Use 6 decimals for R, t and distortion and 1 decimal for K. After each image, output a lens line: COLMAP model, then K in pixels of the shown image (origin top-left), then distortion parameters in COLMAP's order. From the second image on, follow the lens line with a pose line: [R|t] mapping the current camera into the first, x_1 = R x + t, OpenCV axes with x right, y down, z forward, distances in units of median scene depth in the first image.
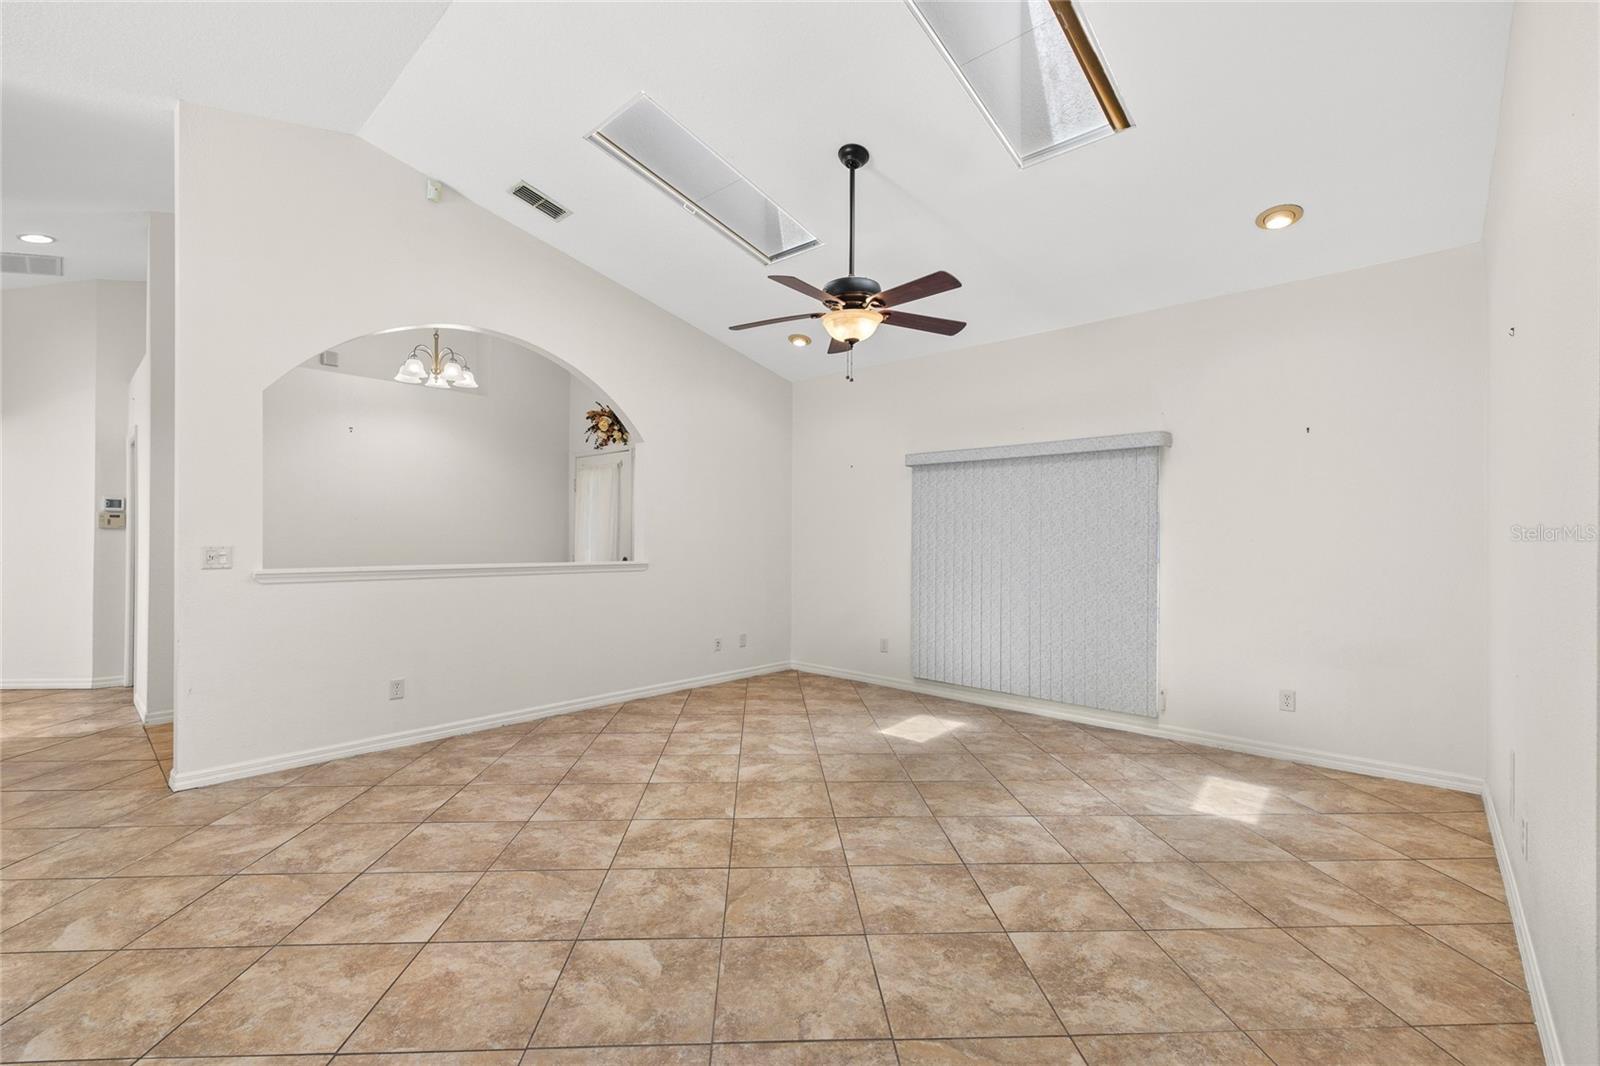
lens RADIAL K [[682.1, 0, 791.8], [0, 682.1, 544.5], [0, 0, 1]] dist [0.002105, 0.000526]
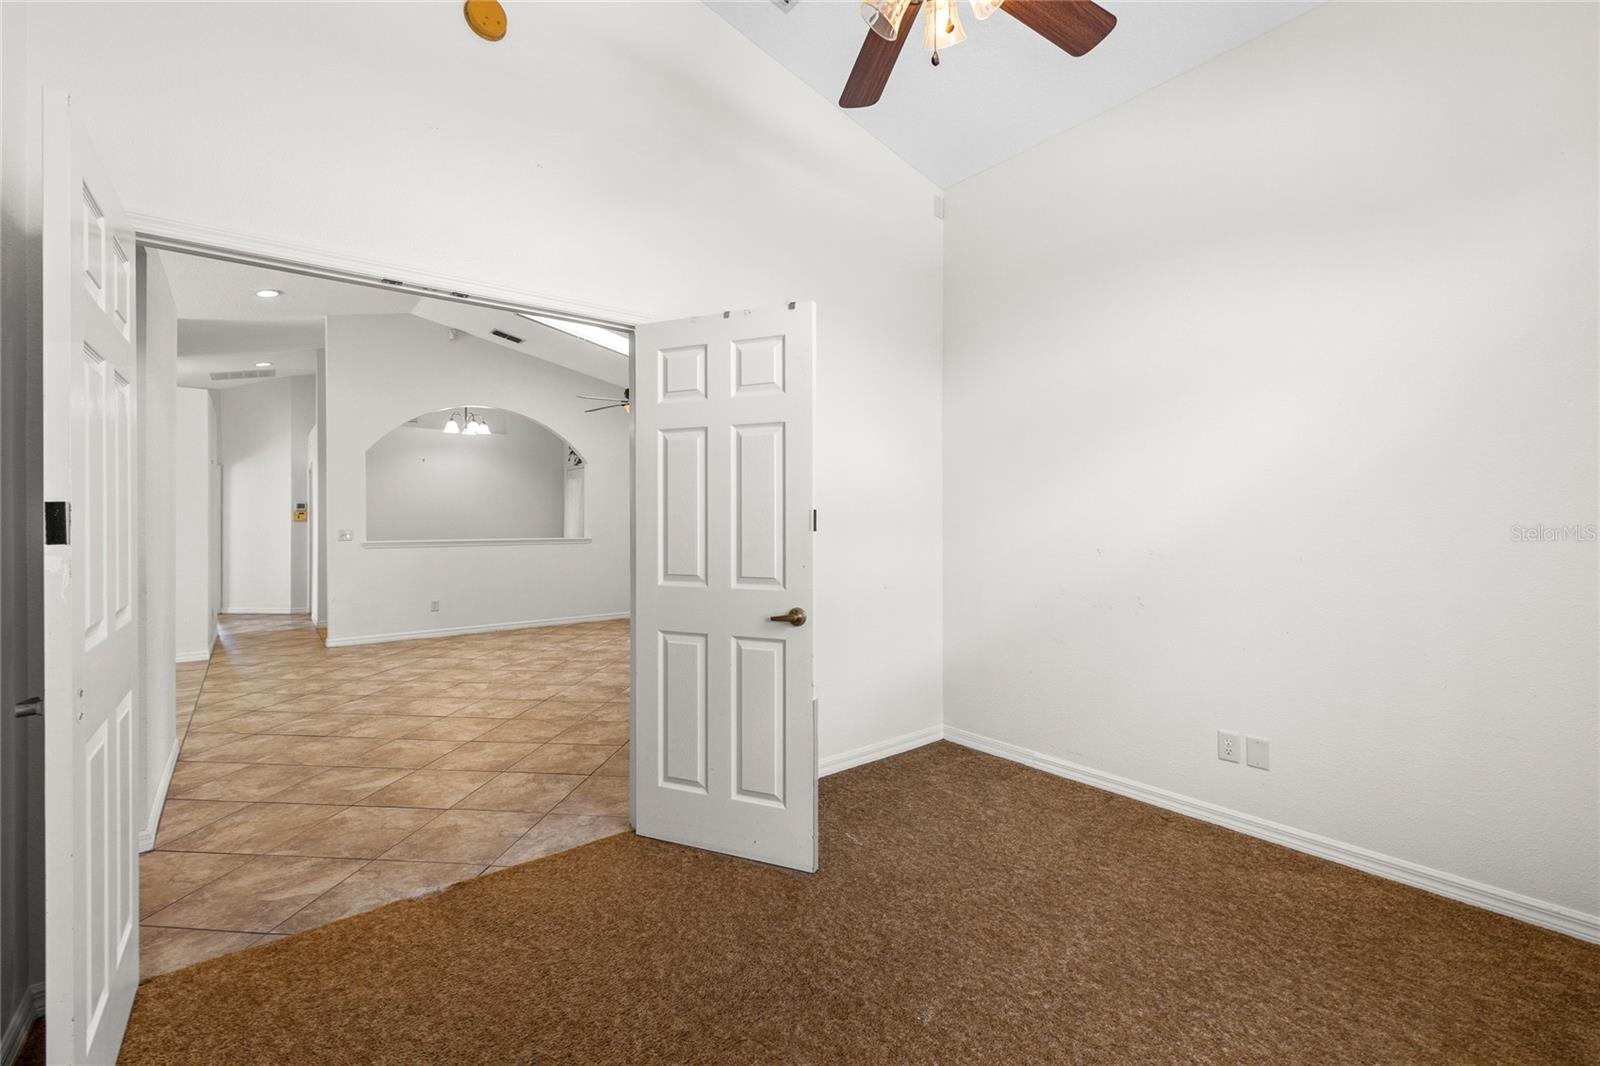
lens RADIAL K [[678.8, 0, 794.8], [0, 678.8, 528.6], [0, 0, 1]] dist [0.001878, -0.000163]
pose [[0.988232, -0.009286, -0.152678, 0.786919], [0.009354, 0.999956, -0.000277, 0.013064], [0.152673, -0.001154, 0.988276, -0.791218]]
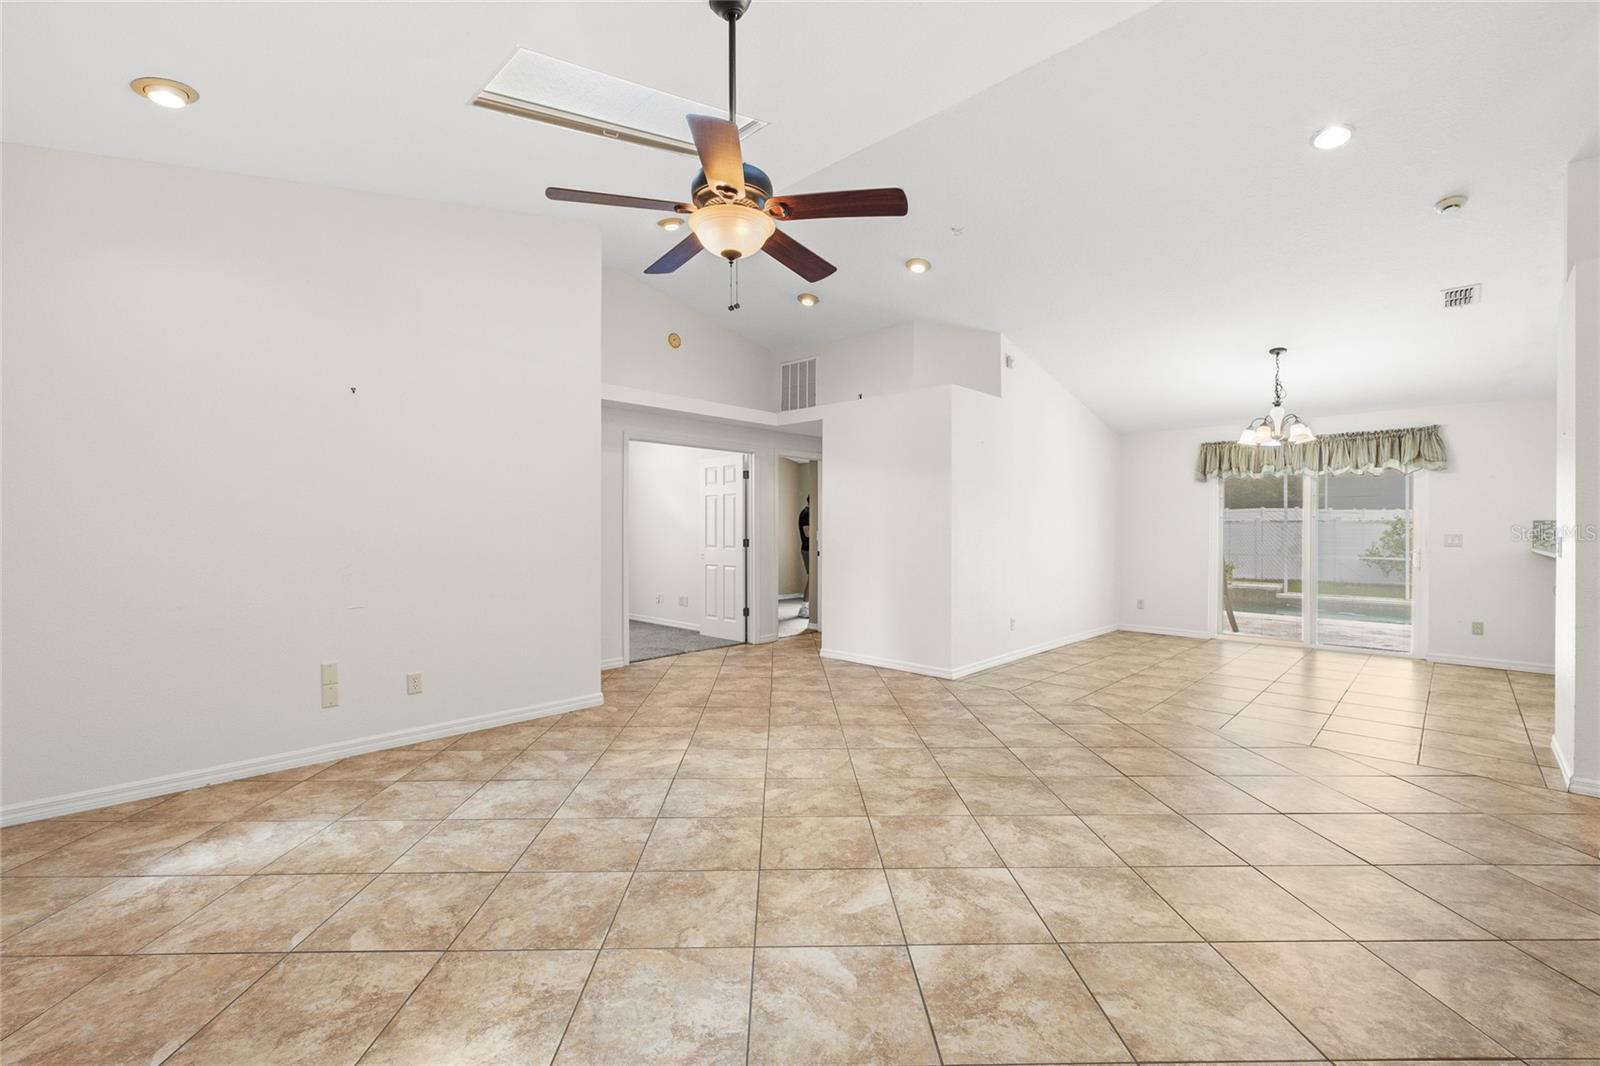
lens RADIAL K [[678.8, 0, 794.8], [0, 678.8, 528.6], [0, 0, 1]] dist [0.001878, -0.000163]
pose [[-0.999620, -0.009495, 0.025876, -0.002229], [-0.009293, 0.999925, 0.007923, -0.009925], [-0.025950, 0.007679, -0.999634, 1.716269]]
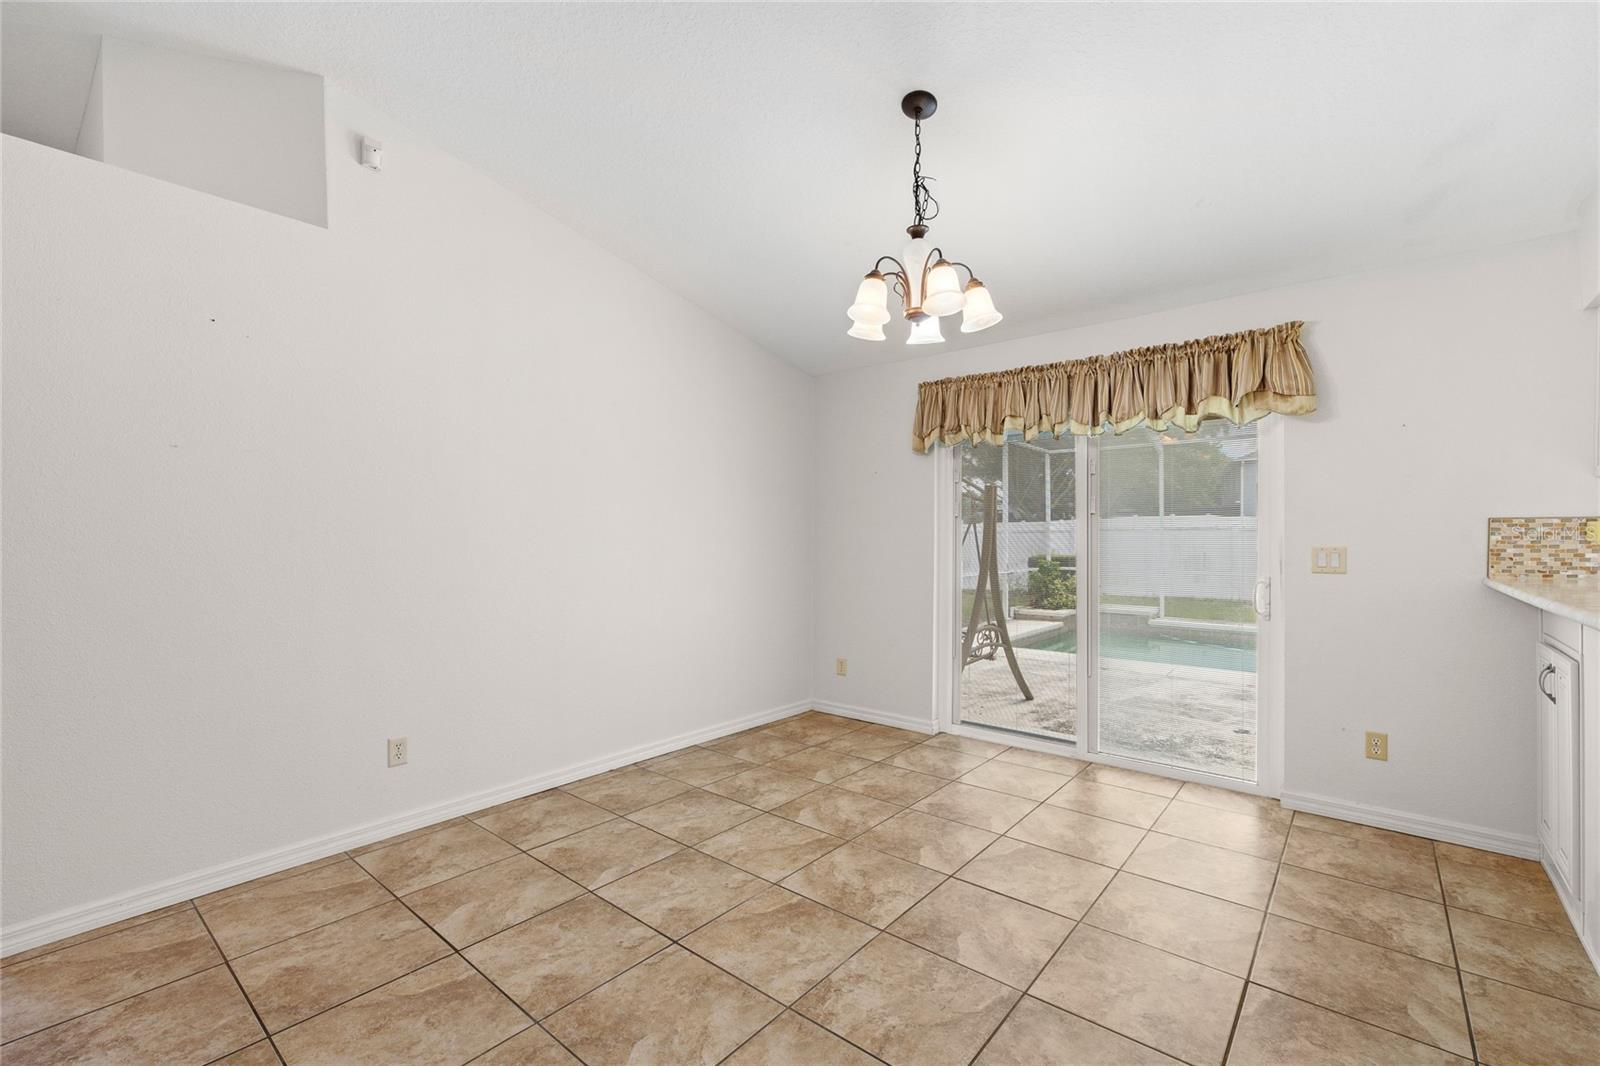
lens RADIAL K [[686.7, 0, 792.0], [0, 686.7, 537.7], [0, 0, 1]] dist [0.000696, 0.000304]
pose [[-0.998845, -0.007912, -0.047403, -0.970956], [-0.008153, 0.999955, 0.004893, -0.008281], [0.047362, 0.005273, -0.998864, 0.716644]]
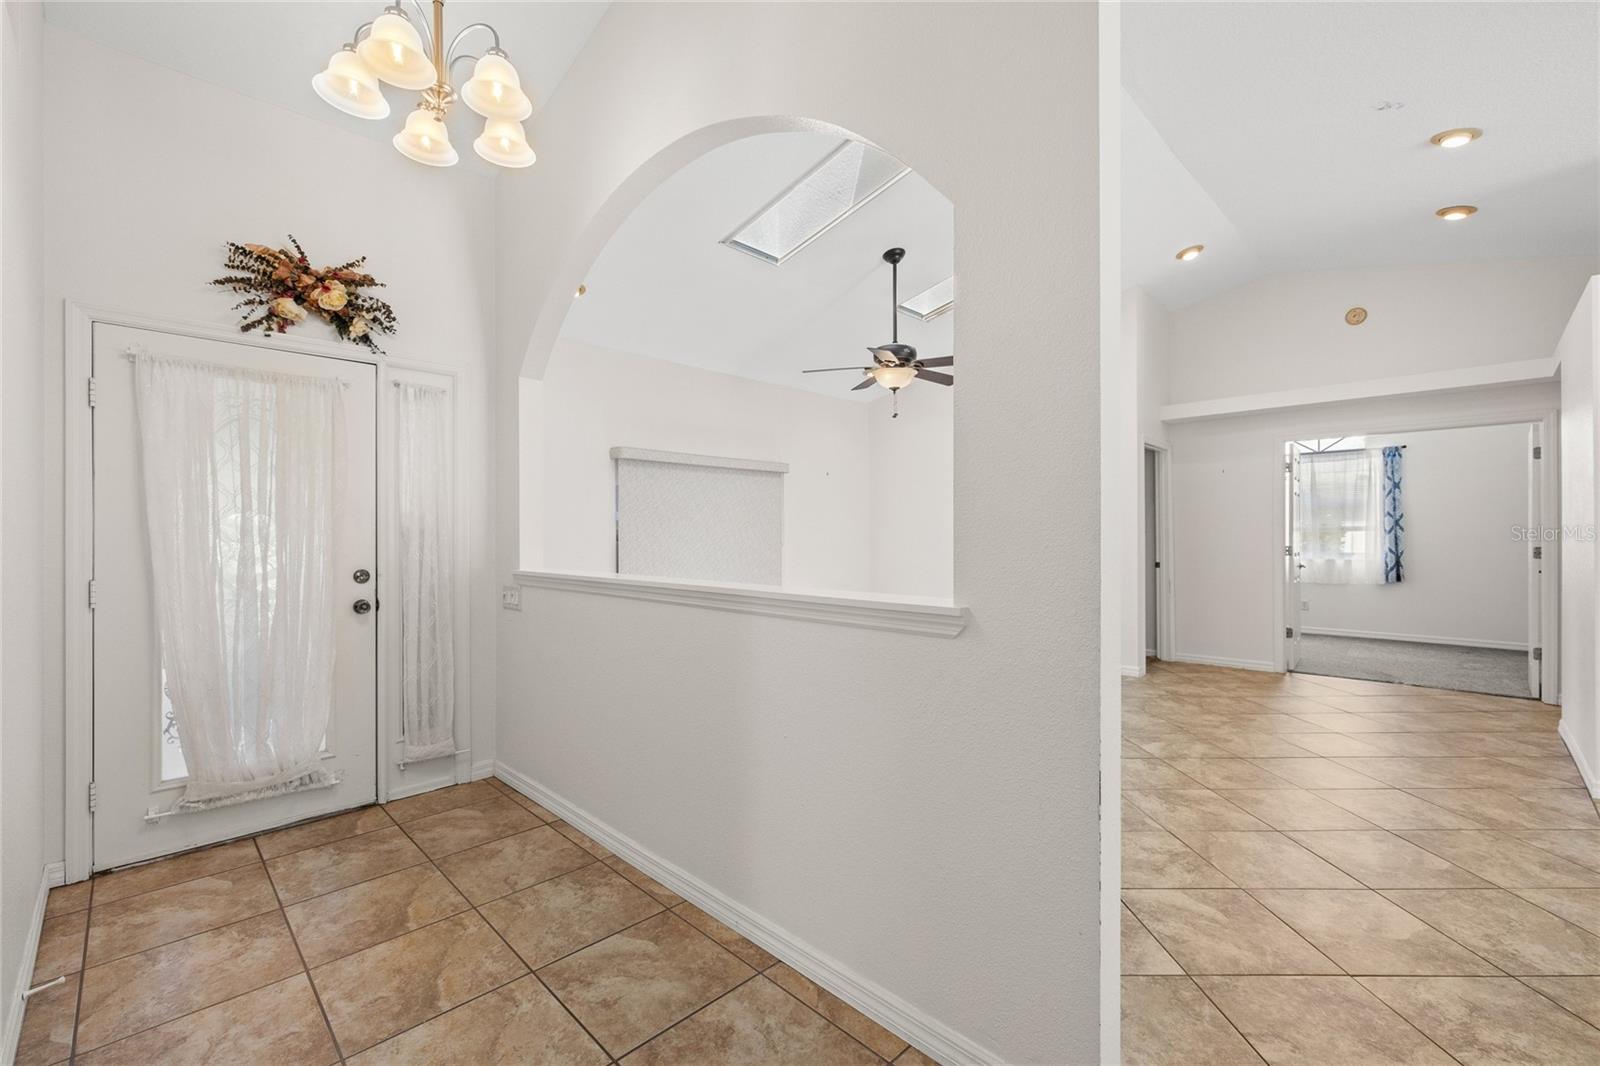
lens RADIAL K [[669.8, 0, 794.8], [0, 669.8, 536.3], [0, 0, 1]] dist [0.003047, 0.000390]
pose [[0.042656, -0.010035, 0.999039, -1.272442], [0.010469, 0.999899, 0.009596, -0.013084], [-0.999035, 0.010050, 0.042757, 1.135180]]
